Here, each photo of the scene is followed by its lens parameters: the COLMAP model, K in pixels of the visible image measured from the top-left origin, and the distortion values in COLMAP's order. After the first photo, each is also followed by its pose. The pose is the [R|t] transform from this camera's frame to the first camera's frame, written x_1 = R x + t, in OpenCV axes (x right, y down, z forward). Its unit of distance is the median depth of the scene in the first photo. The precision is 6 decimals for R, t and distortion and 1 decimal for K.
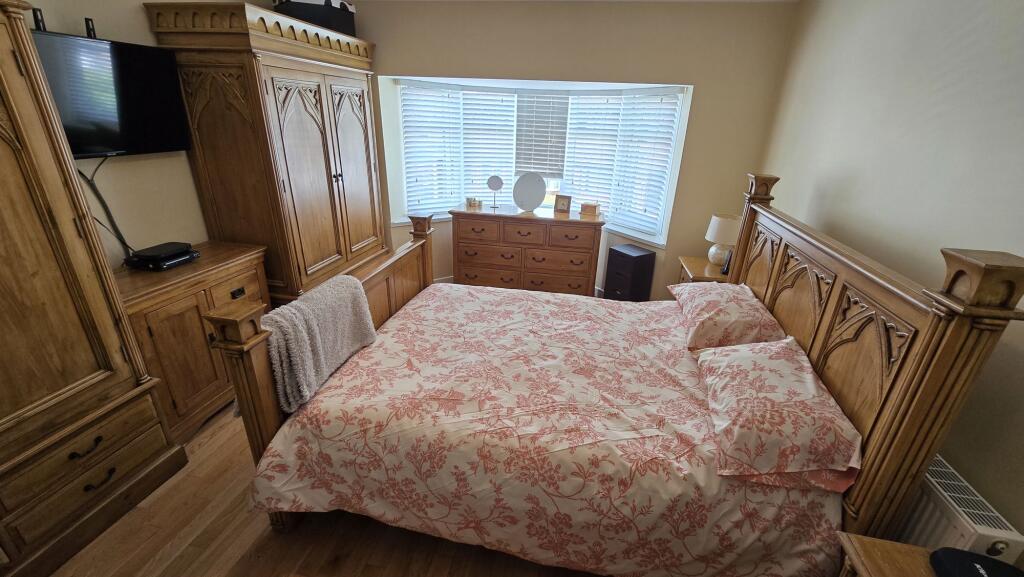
lens RADIAL K [[417.5, 0, 517.4], [0, 417.5, 289.1], [0, 0, 1]] dist [-0.001816, 0.001547]
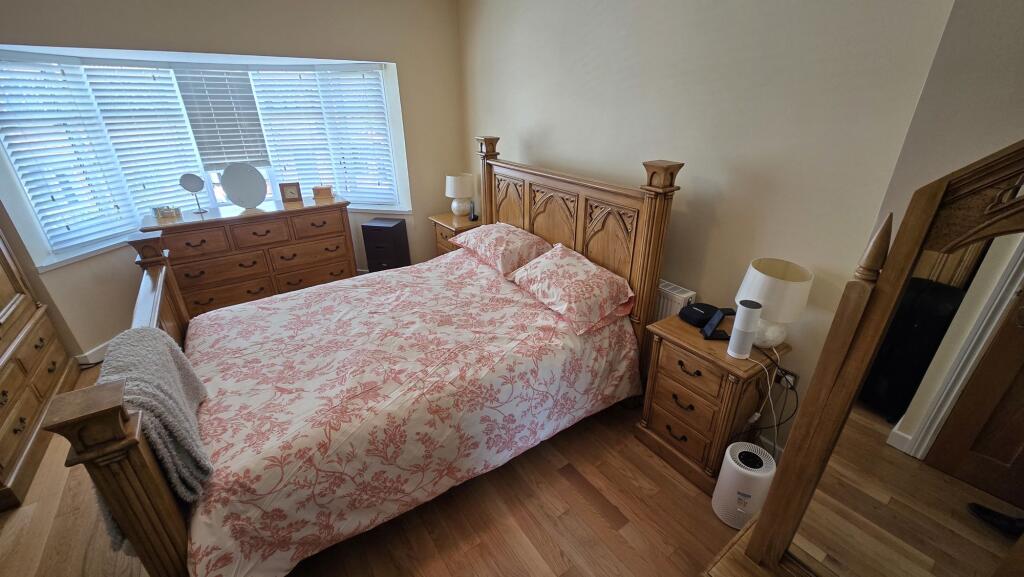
lens RADIAL K [[417.5, 0, 516.9], [0, 417.5, 289.3], [0, 0, 1]] dist [-0.001816, 0.001547]
pose [[0.698450, -0.332454, 0.633753, -0.438839], [0.295089, 0.940552, 0.168180, -0.024832], [-0.651989, 0.069548, 0.755032, -0.005639]]
